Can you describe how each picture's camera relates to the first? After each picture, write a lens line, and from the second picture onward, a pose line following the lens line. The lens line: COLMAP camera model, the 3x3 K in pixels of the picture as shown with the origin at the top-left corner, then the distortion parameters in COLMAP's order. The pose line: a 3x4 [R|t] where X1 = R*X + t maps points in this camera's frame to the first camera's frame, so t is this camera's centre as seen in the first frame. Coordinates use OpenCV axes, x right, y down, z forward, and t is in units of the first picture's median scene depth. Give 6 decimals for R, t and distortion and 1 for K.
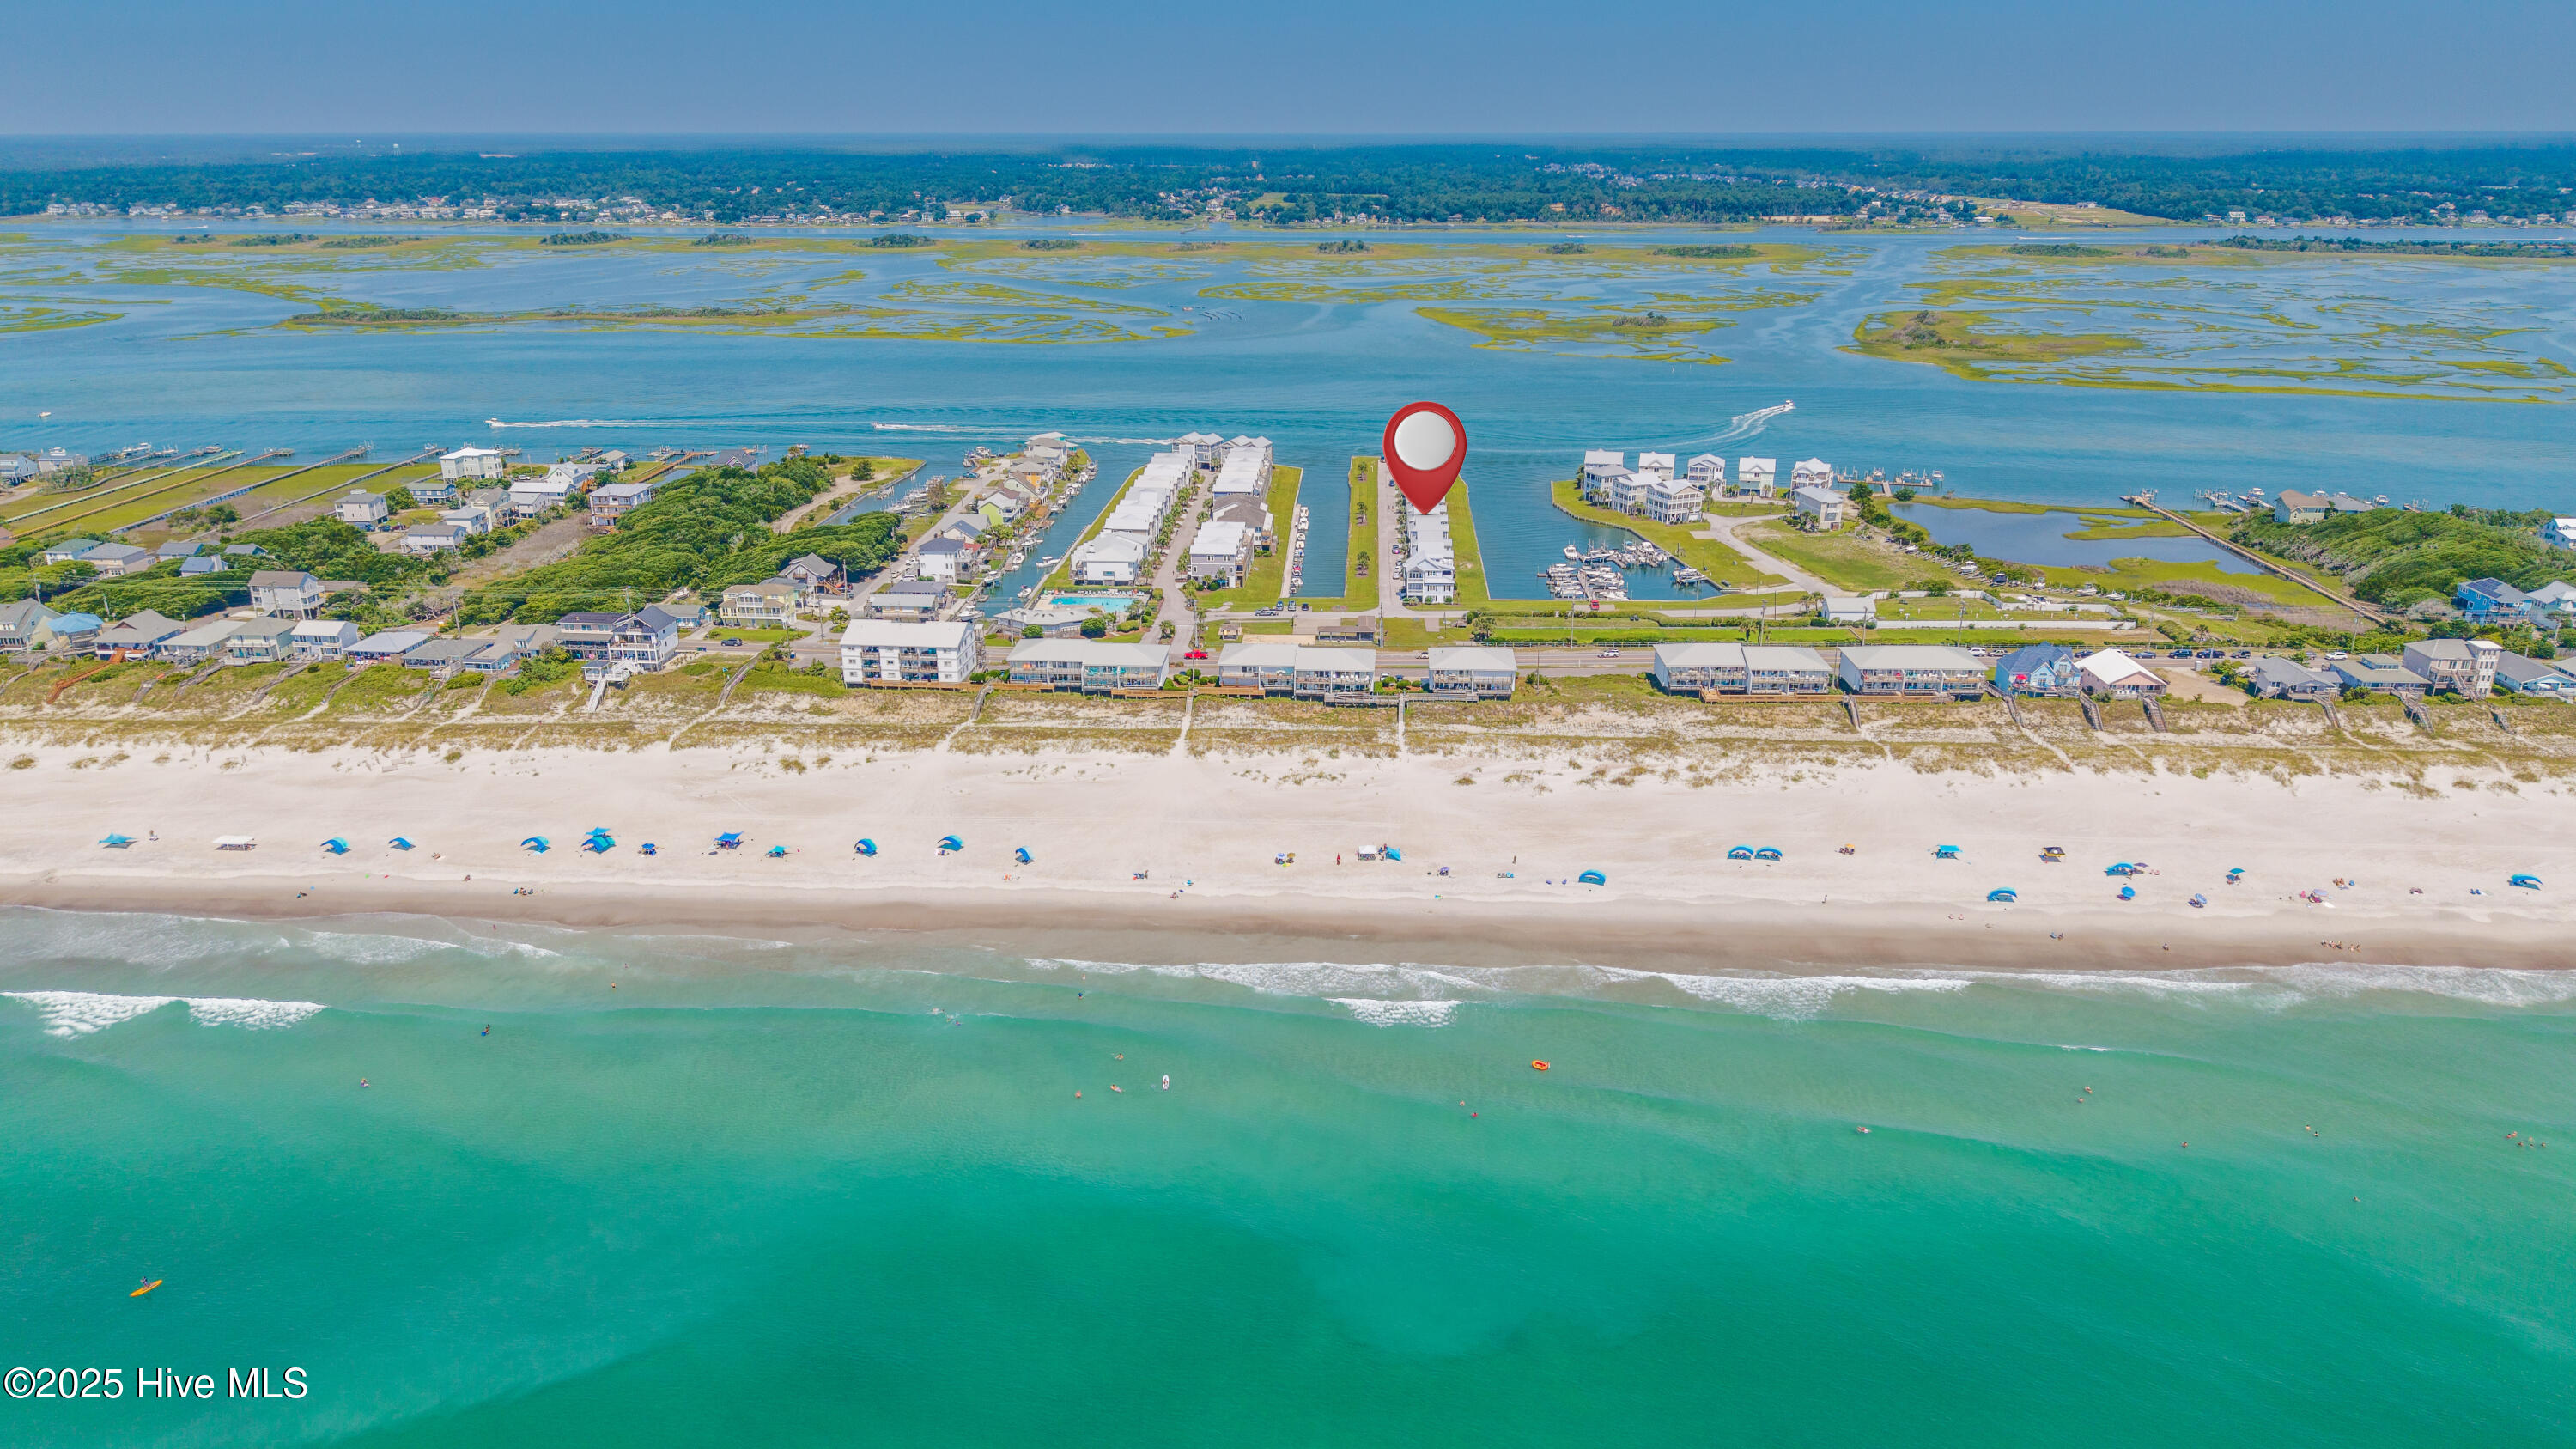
lens RADIAL K [[1718.7, 0, 1281.8], [0, 1718.7, 730.7], [0, 0, 1]] dist [0.038968, -0.060414]
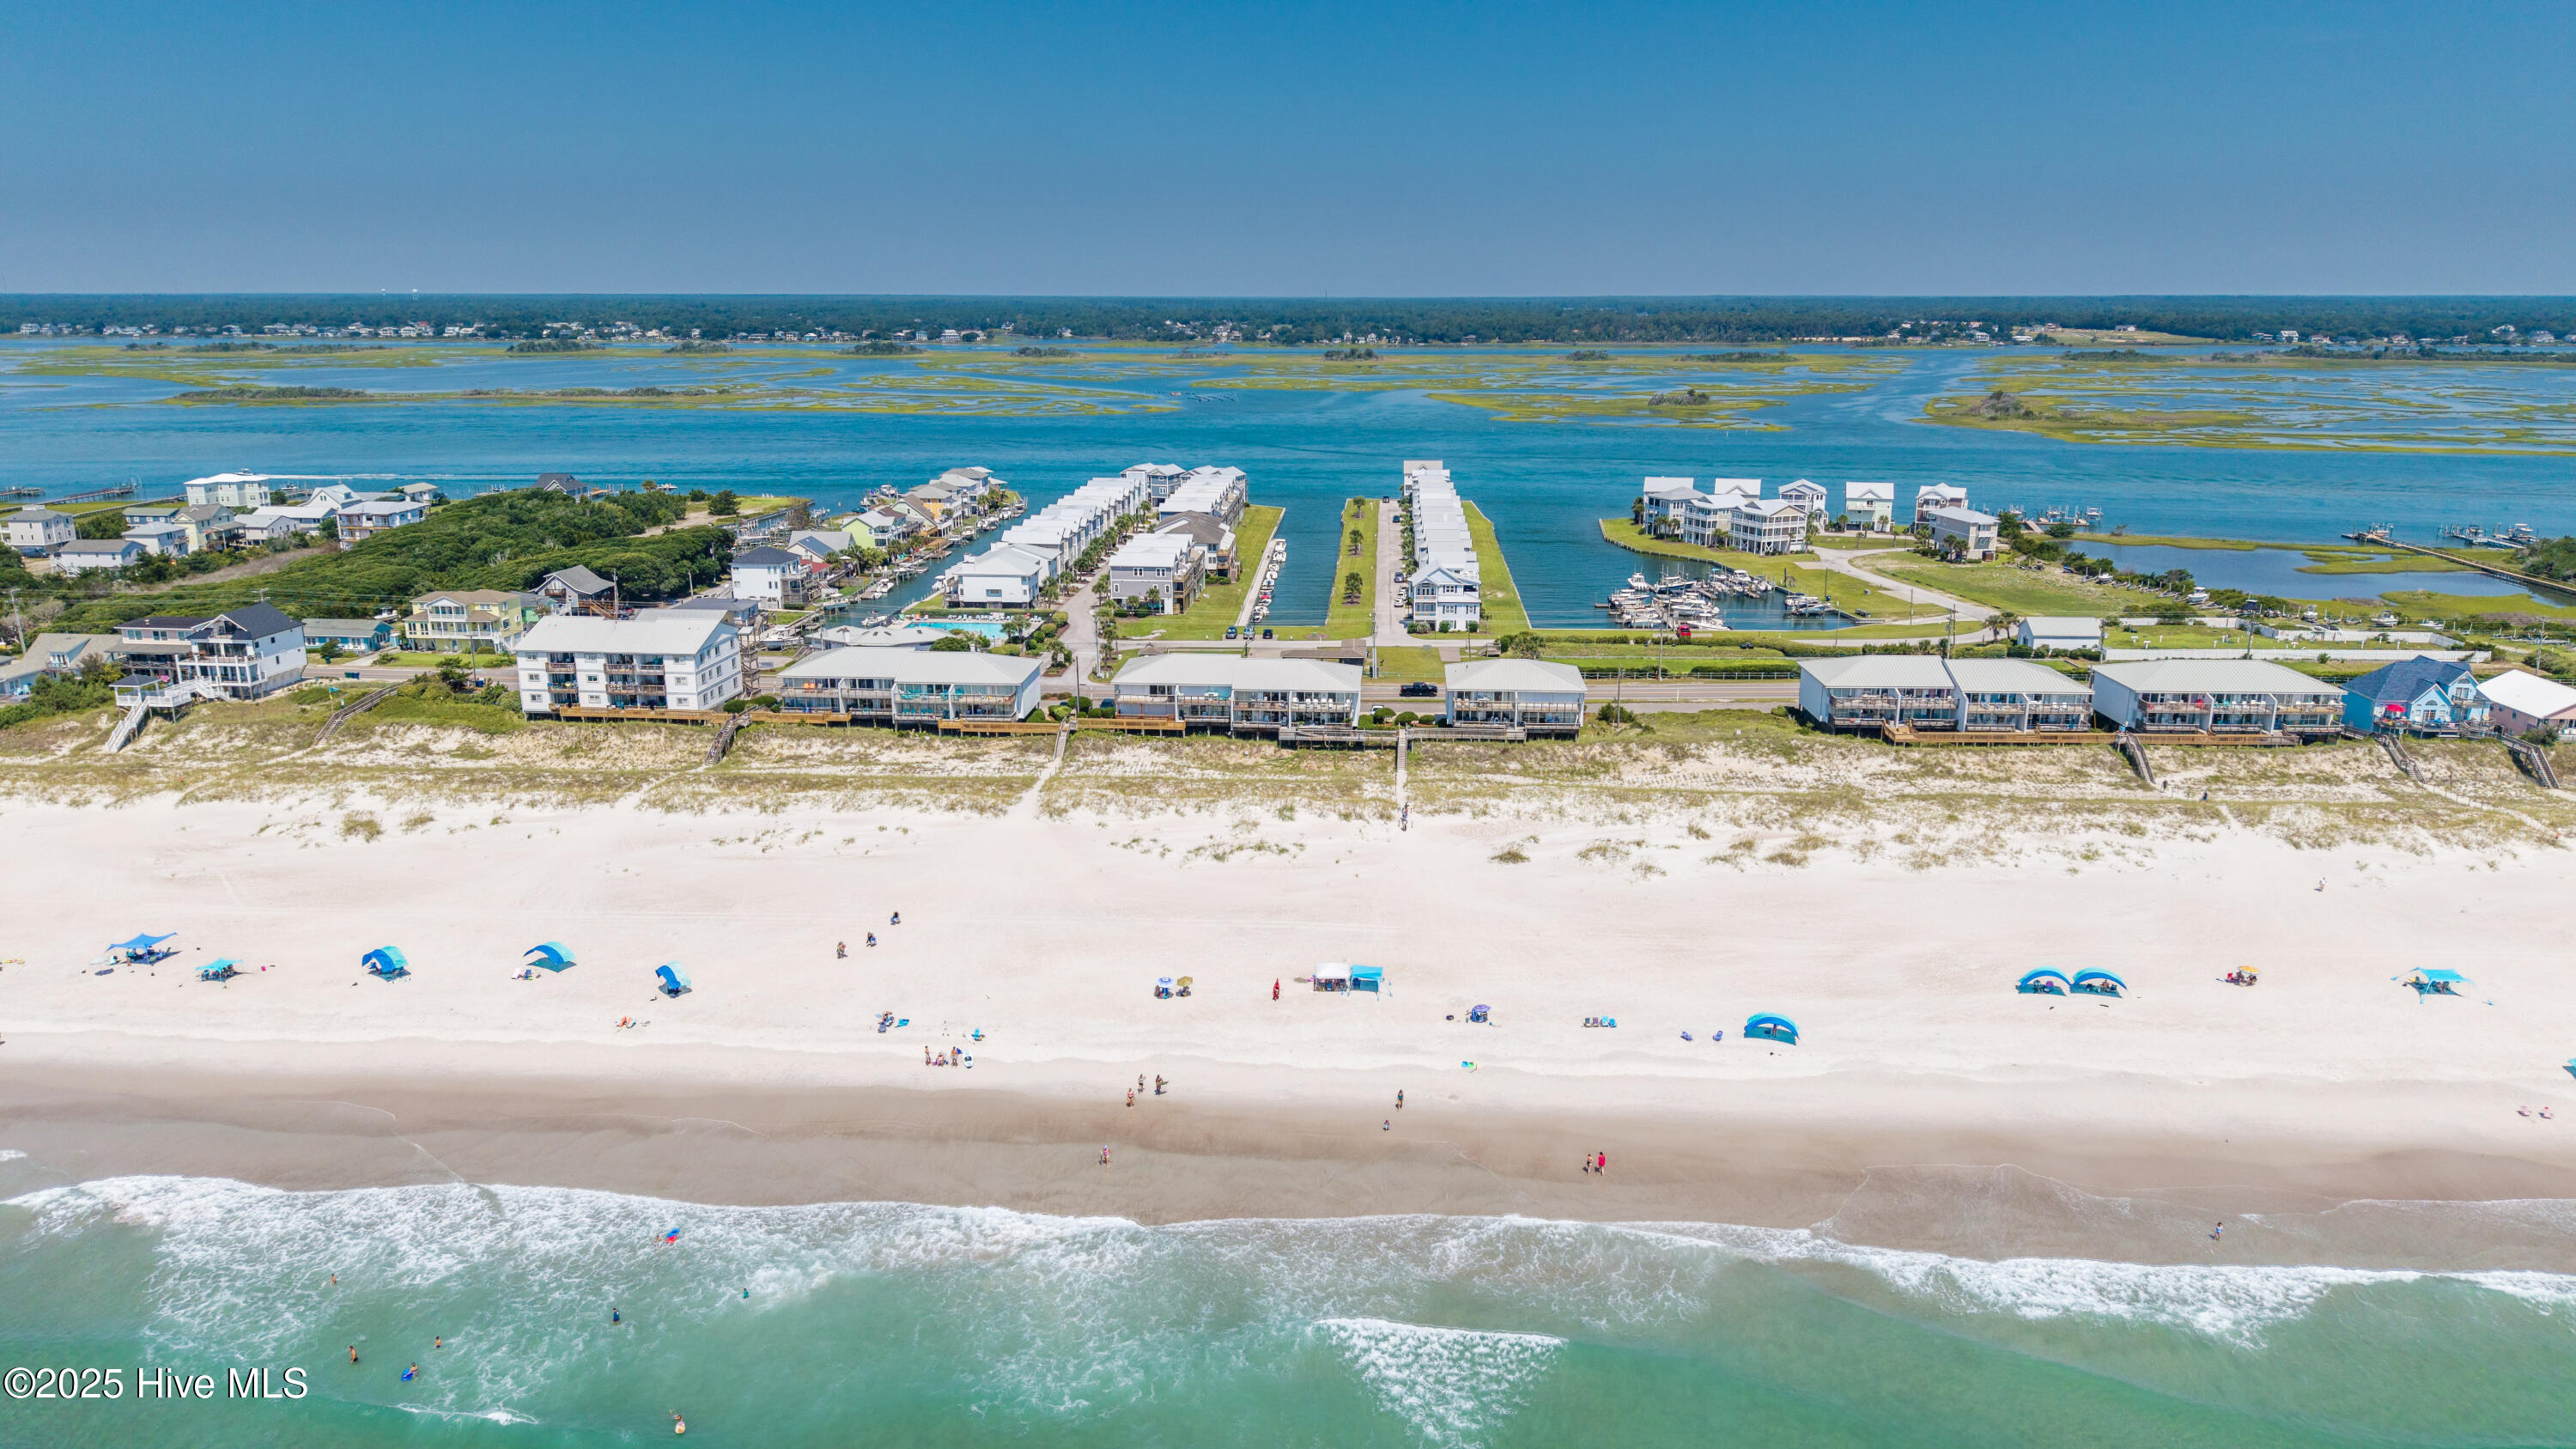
lens RADIAL K [[1718.7, 0, 1281.8], [0, 1718.7, 730.7], [0, 0, 1]] dist [0.038968, -0.060414]
pose [[0.999958, 0.003667, -0.008399, 0.030821], [-0.004382, 0.996218, -0.086776, 0.033282], [0.008049, 0.086809, 0.996192, 0.375927]]
